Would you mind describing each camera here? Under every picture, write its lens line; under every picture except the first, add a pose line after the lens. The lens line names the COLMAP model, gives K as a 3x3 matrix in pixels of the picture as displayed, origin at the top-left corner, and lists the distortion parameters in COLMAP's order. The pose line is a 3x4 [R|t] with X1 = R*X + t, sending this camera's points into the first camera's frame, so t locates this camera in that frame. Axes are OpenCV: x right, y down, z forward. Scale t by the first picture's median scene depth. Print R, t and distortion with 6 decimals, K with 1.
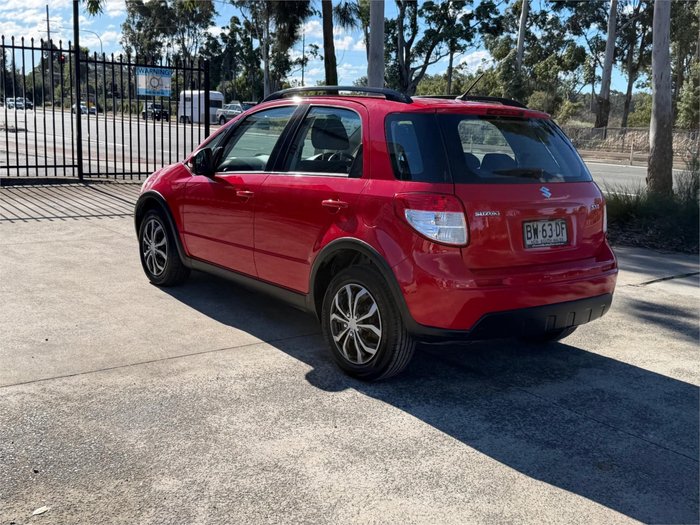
lens RADIAL K [[773.6, 0, 348.0], [0, 773.6, 246.9], [0, 0, 1]] dist [0.199357, -0.461175]
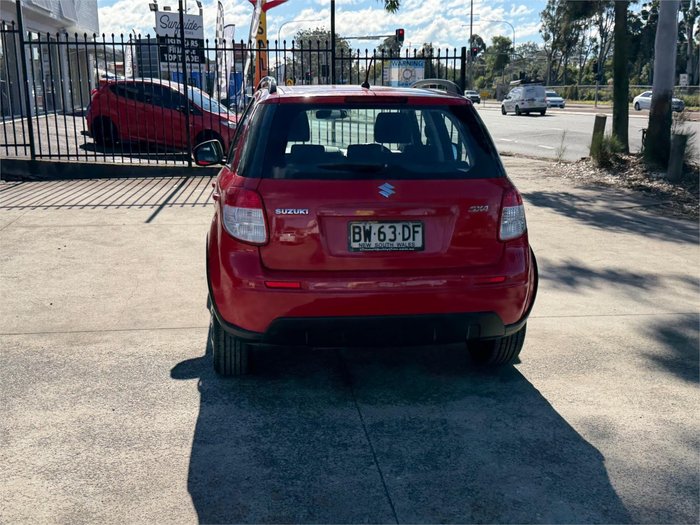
lens RADIAL K [[773.6, 0, 346.1], [0, 773.6, 256.3], [0, 0, 1]] dist [0.204041, -0.475544]
pose [[0.862821, 0.064001, -0.501441, 0.648562], [-0.049892, 0.997891, 0.041518, -0.028599], [0.503041, -0.010805, 0.864195, 0.208513]]
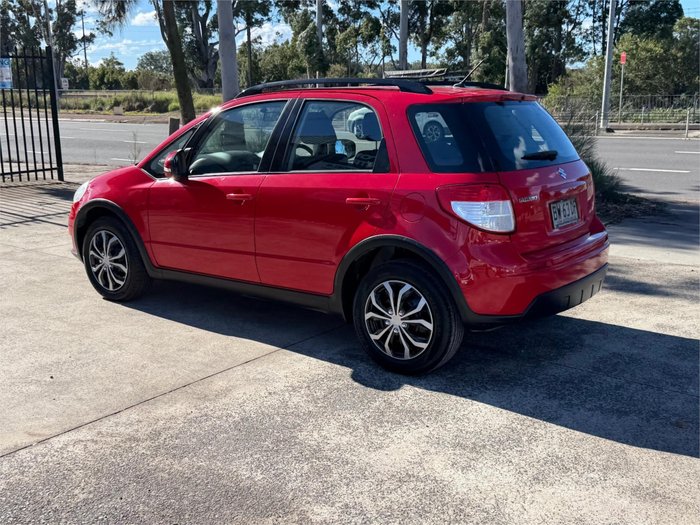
lens RADIAL K [[773.6, 0, 346.1], [0, 773.6, 256.3], [0, 0, 1]] dist [0.204041, -0.475544]
pose [[0.965889, -0.099932, 0.238896, -0.280775], [0.089766, 0.994547, 0.053090, -0.040387], [-0.242899, -0.029835, 0.969593, 0.053221]]
